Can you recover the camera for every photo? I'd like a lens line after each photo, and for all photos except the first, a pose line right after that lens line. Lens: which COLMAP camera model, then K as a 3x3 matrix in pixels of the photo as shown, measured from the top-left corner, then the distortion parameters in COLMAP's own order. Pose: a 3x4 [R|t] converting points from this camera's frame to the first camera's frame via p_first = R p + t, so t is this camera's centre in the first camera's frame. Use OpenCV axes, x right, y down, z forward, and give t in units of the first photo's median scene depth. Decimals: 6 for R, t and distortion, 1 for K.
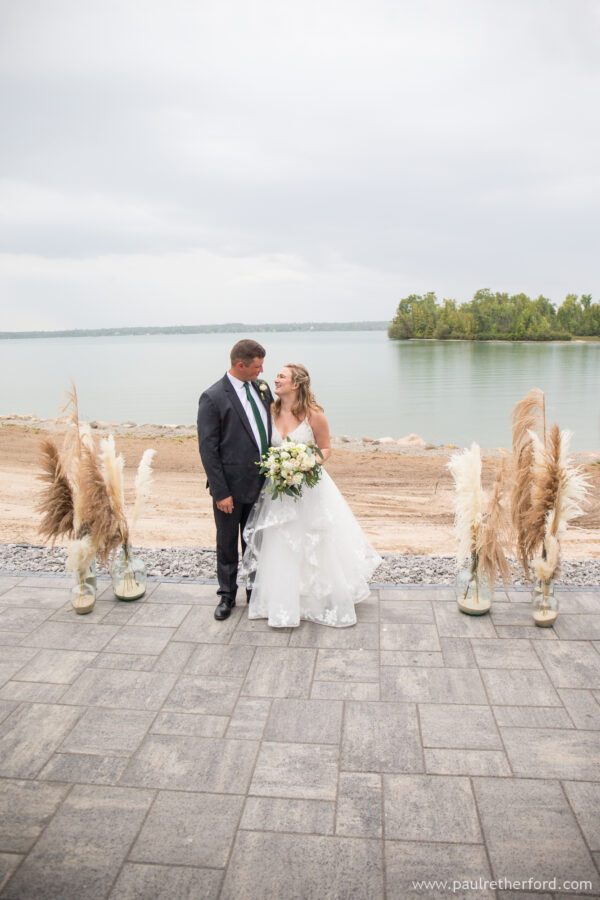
lens RADIAL K [[607.4, 0, 306.2], [0, 607.4, 459.4], [0, 0, 1]] dist [-0.096584, 0.070621]
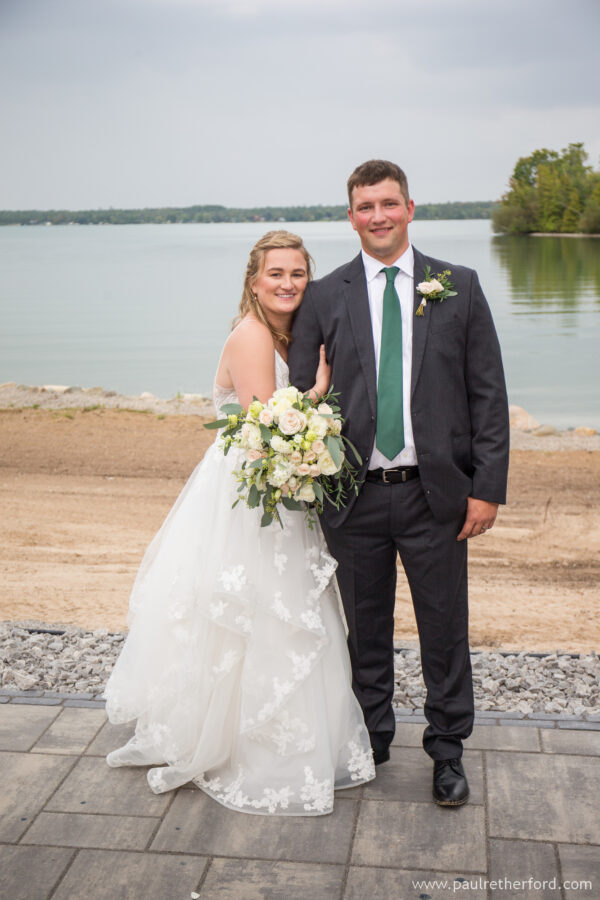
lens RADIAL K [[1112.6, 0, 300.0], [0, 1112.6, 450.0], [0, 0, 1]] dist [0.055622, 0.006411]
pose [[0.999234, 0.009116, -0.038059, 0.088706], [-0.009398, 0.999930, -0.007251, 0.011700], [0.037990, 0.007603, 0.999249, 0.125199]]
